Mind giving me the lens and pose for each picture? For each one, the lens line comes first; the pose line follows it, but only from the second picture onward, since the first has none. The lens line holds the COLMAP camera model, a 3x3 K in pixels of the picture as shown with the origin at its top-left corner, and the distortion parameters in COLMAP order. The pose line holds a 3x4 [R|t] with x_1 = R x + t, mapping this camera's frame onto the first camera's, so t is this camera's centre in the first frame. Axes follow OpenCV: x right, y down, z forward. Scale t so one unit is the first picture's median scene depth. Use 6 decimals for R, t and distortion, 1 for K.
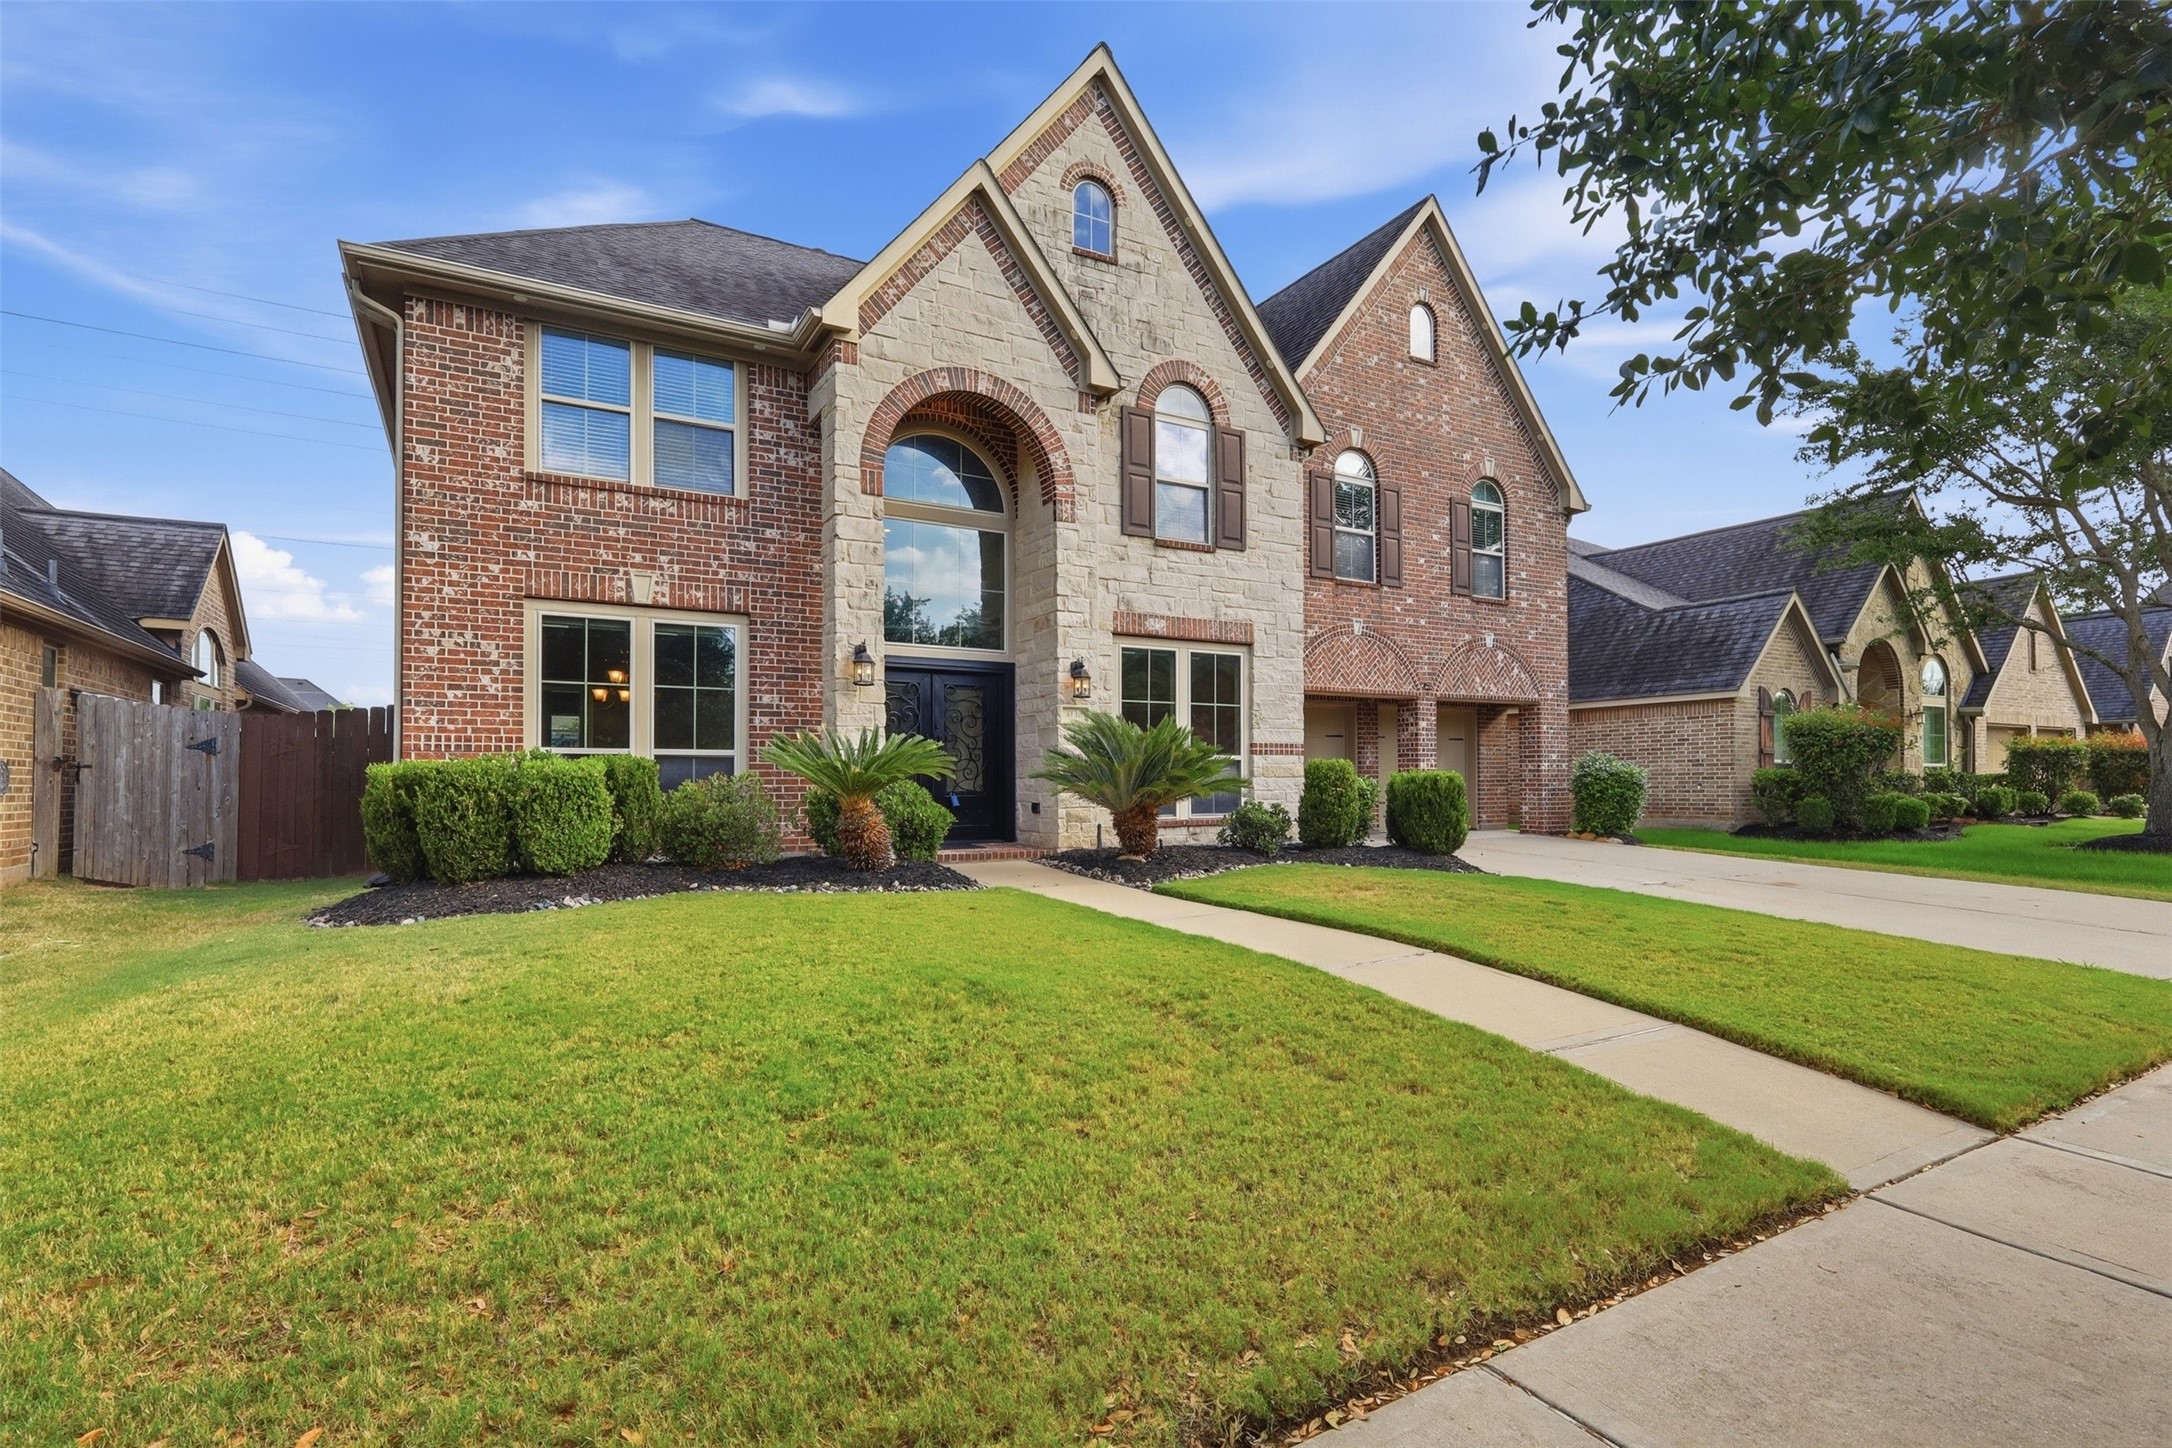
lens RADIAL K [[1020.9, 0, 1085.1], [0, 1020.9, 716.3], [0, 0, 1]] dist [-0.003734, 0.001400]
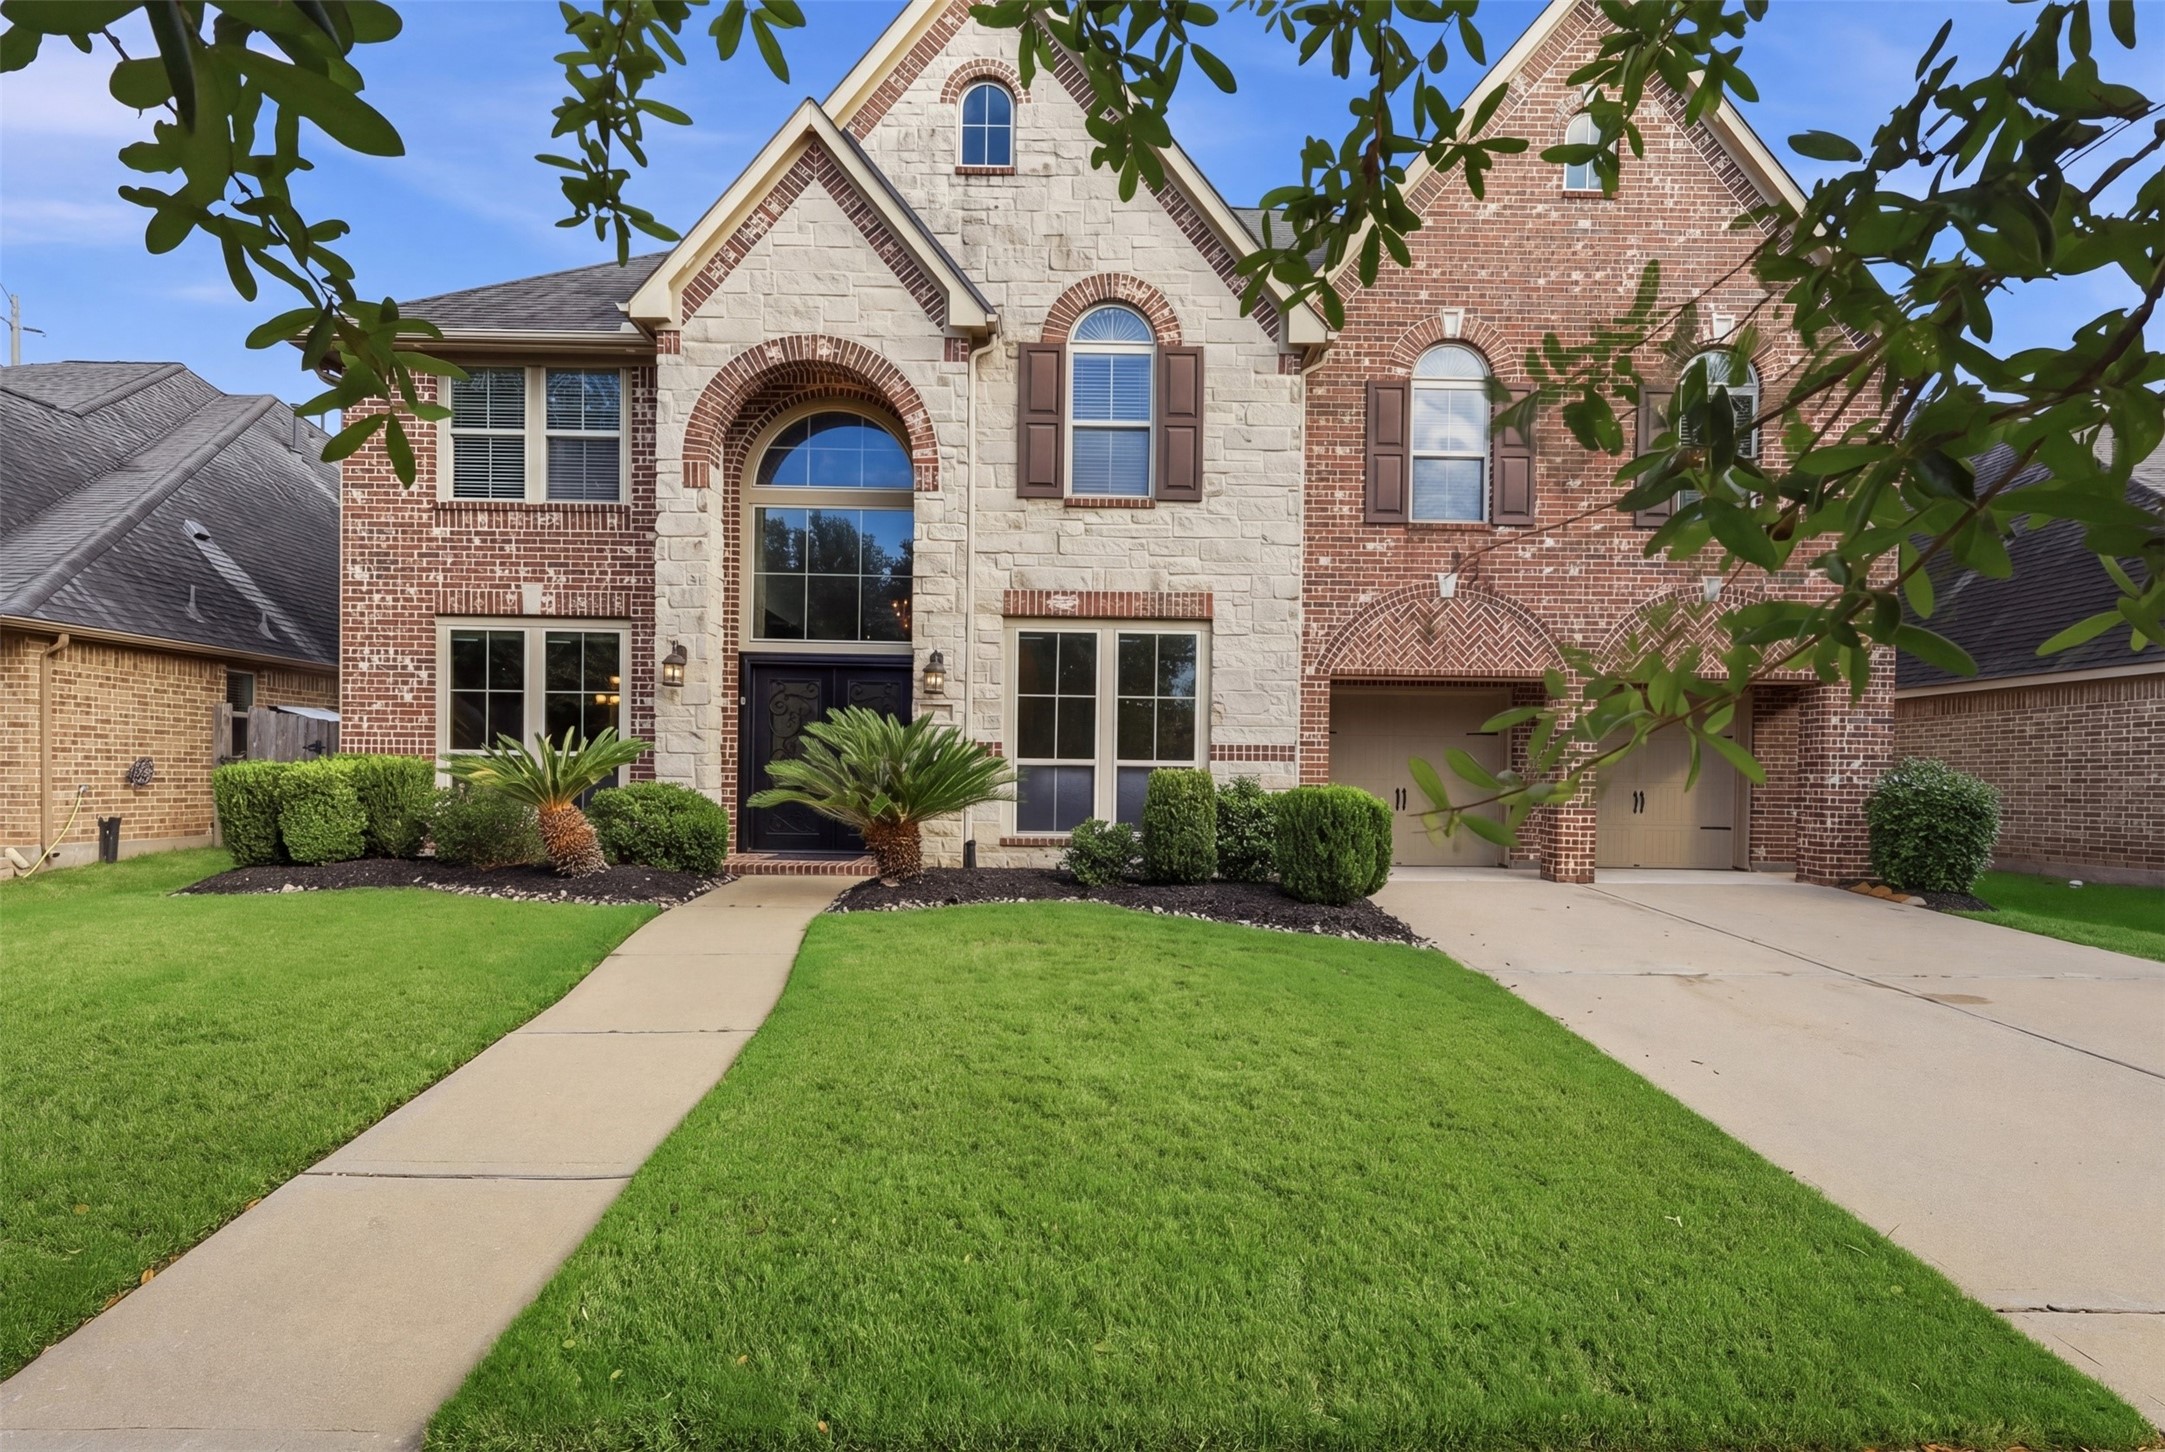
lens RADIAL K [[1112.7, 0, 1082.6], [0, 1112.7, 747.0], [0, 0, 1]] dist [0.003444, -0.000695]
pose [[0.878510, 0.001077, -0.477723, 0.567928], [0.014479, 0.999478, 0.028879, 0.002022], [0.477504, -0.032287, 0.878036, 0.228560]]
